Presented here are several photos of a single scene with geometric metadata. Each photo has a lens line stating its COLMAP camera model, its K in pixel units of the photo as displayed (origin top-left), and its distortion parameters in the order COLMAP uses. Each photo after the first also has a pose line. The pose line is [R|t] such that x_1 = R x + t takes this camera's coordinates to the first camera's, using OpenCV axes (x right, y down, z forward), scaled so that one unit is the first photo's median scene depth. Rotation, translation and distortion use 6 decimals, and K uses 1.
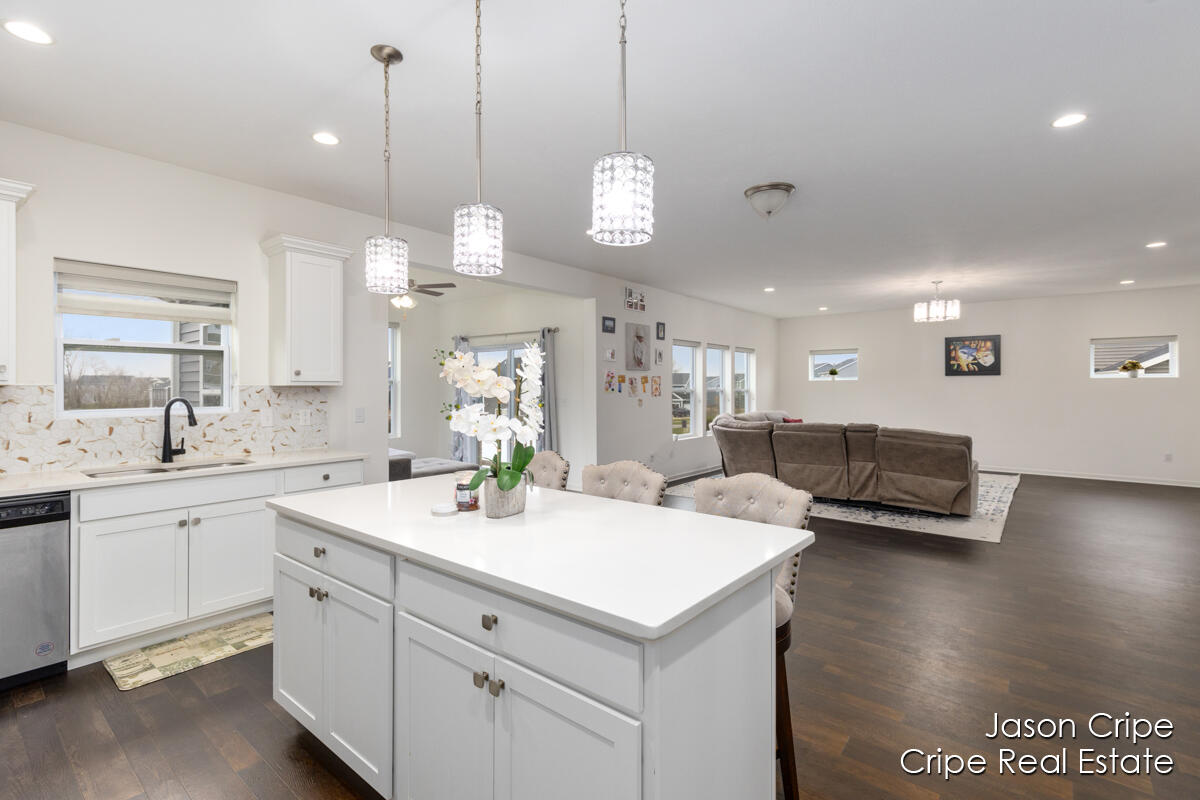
lens RADIAL K [[542.1, 0, 592.4], [0, 542.1, 388.6], [0, 0, 1]] dist [0.005404, 0.000303]
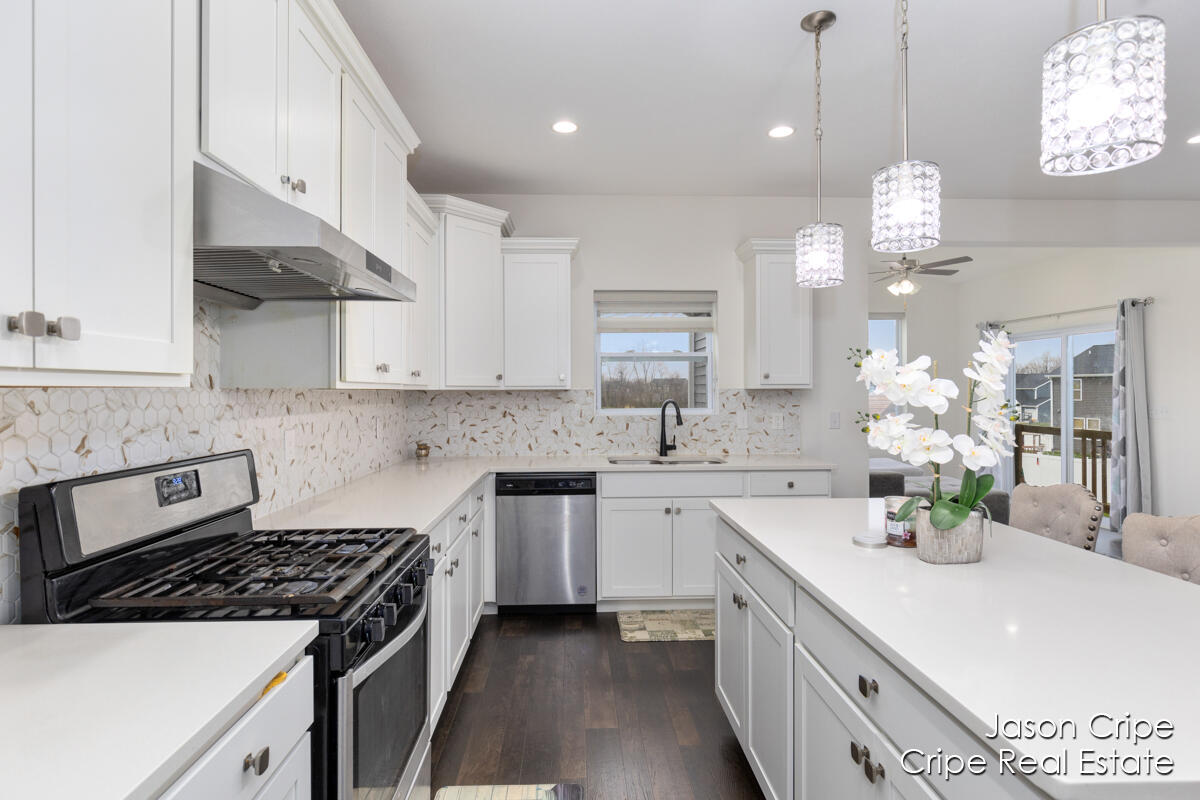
lens RADIAL K [[608.8, 0, 597.7], [0, 608.8, 389.1], [0, 0, 1]] dist [-0.002568, -0.000614]
pose [[0.664873, -0.001784, -0.746954, 0.052502], [0.001150, 0.999998, -0.001364, -0.002568], [0.746956, 0.000048, 0.664874, 0.024720]]
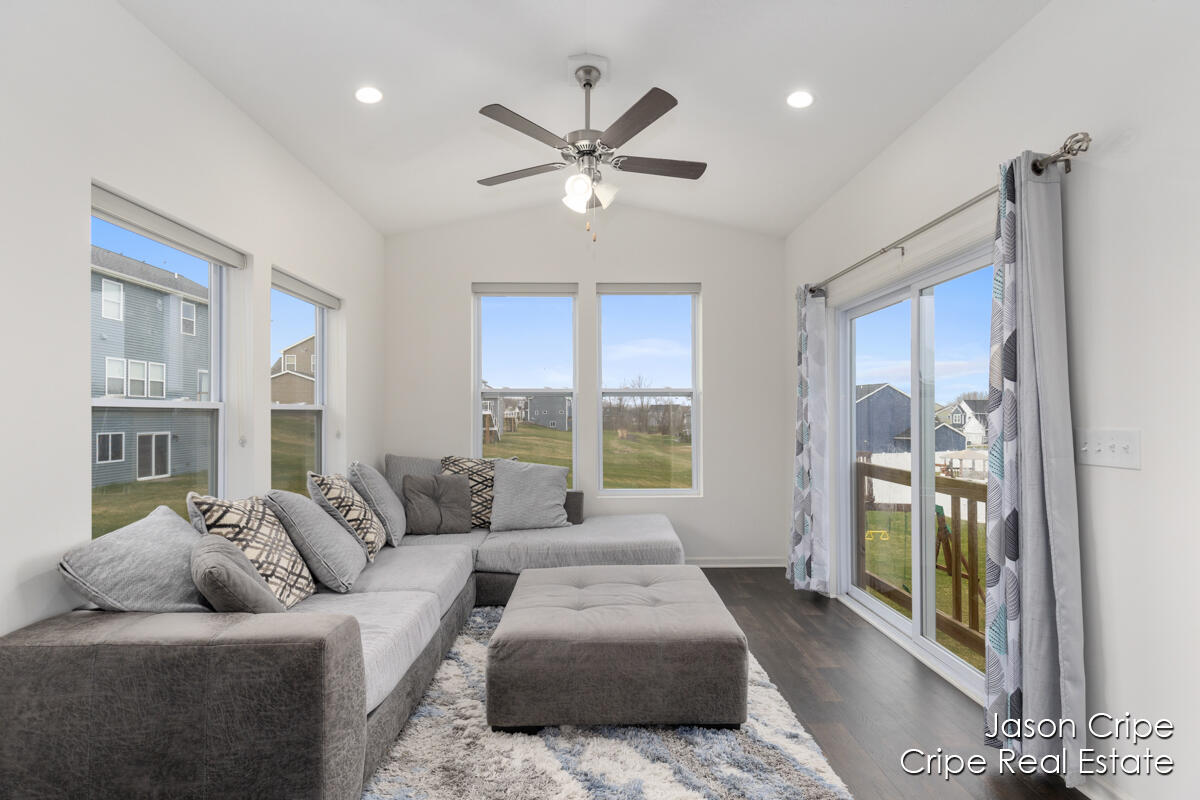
lens RADIAL K [[542.1, 0, 604.1], [0, 542.1, 411.1], [0, 0, 1]] dist [0.005404, 0.000303]
pose [[0.657736, -0.008034, -0.753206, -0.029484], [0.003299, 0.999964, -0.007785, 0.014475], [0.753241, 0.002635, 0.657739, 0.919602]]
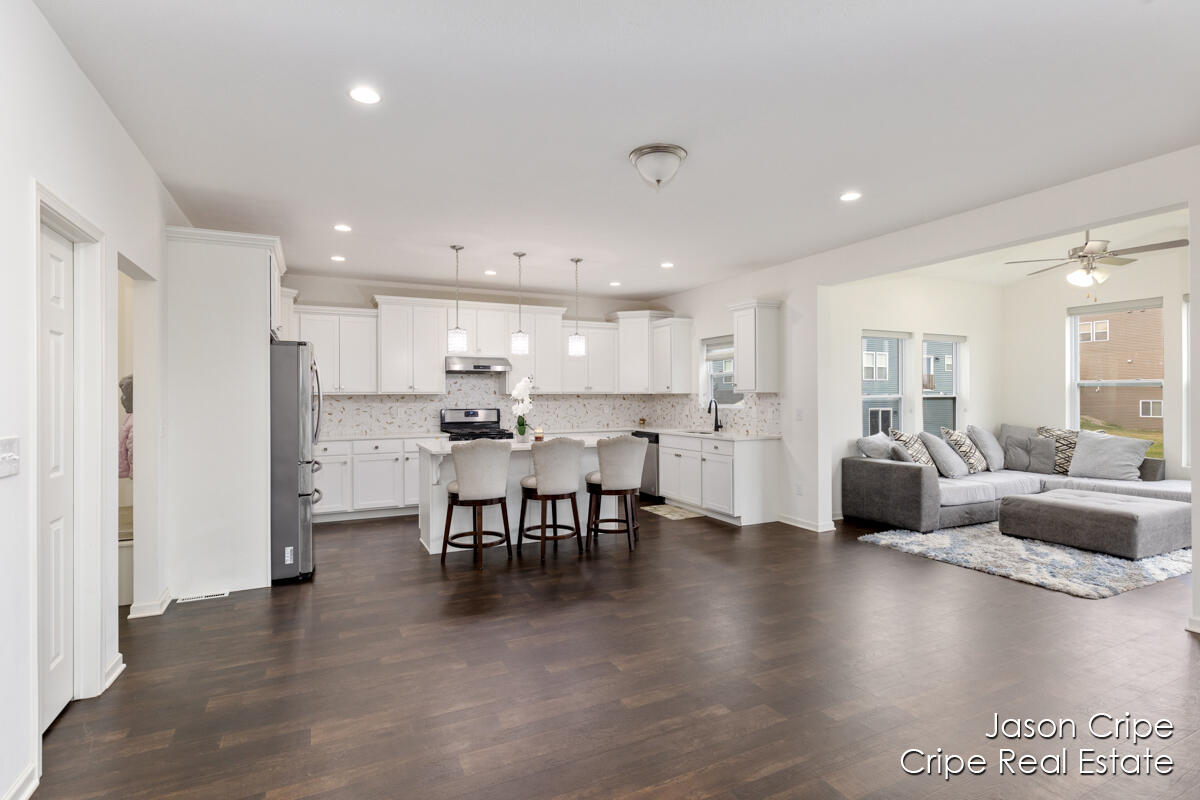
lens RADIAL K [[581.4, 0, 589.5], [0, 581.4, 393.4], [0, 0, 1]] dist [0.000840, -0.000902]
pose [[-0.424016, -0.001822, -0.905653, 0.831314], [0.003018, 0.999990, -0.003425, 0.000753], [0.905650, -0.004185, -0.424006, 0.900182]]
